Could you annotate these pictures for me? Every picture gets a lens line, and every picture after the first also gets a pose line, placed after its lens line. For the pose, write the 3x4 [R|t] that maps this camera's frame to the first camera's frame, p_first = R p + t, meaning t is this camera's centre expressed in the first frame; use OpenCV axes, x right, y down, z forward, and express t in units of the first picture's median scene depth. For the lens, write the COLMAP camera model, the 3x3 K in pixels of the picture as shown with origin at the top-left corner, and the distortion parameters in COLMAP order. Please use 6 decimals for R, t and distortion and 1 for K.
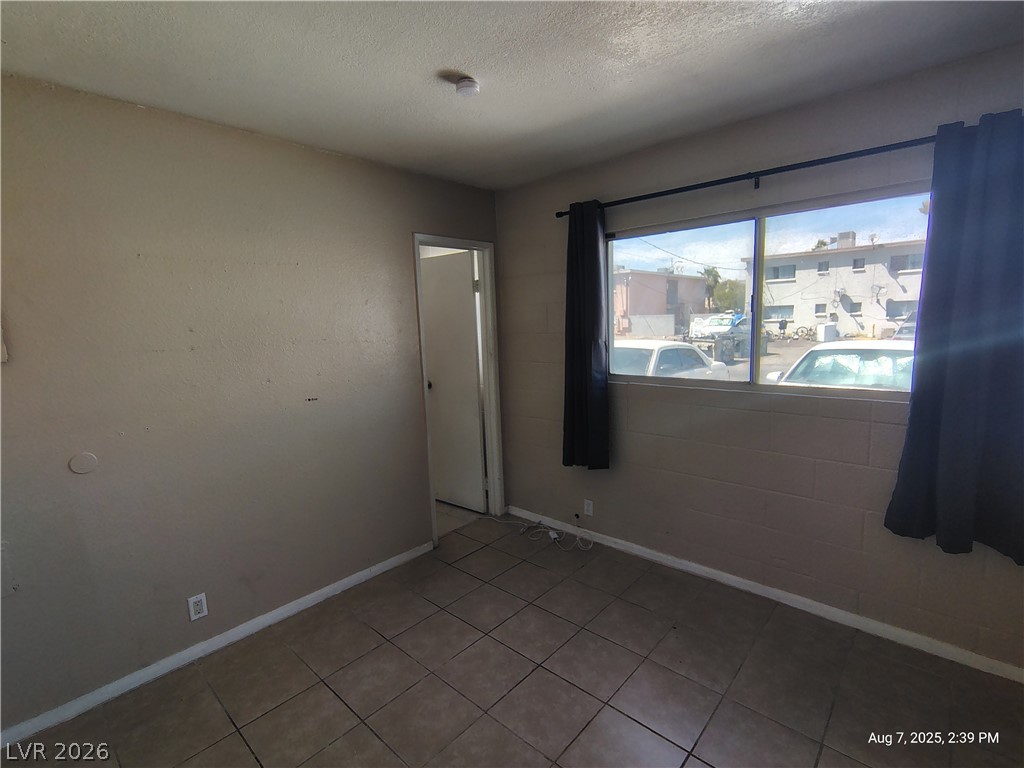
lens RADIAL K [[480.6, 0, 512.0], [0, 480.6, 385.8], [0, 0, 1]] dist [-0.003783, 0.000598]
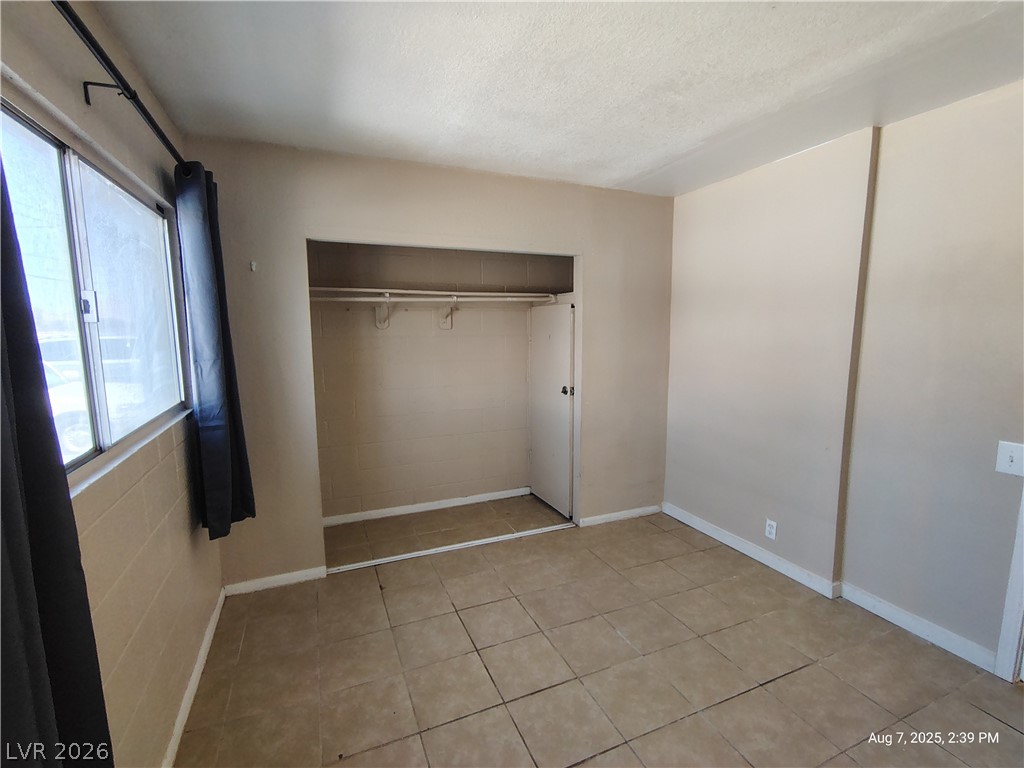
lens RADIAL K [[480.6, 0, 511.3], [0, 480.6, 386.6], [0, 0, 1]] dist [-0.003783, 0.000598]
pose [[-0.907246, -0.012913, 0.420401, -0.231951], [0.098254, 0.965367, 0.241689, -0.219933], [-0.408962, 0.260577, -0.874557, 1.707412]]
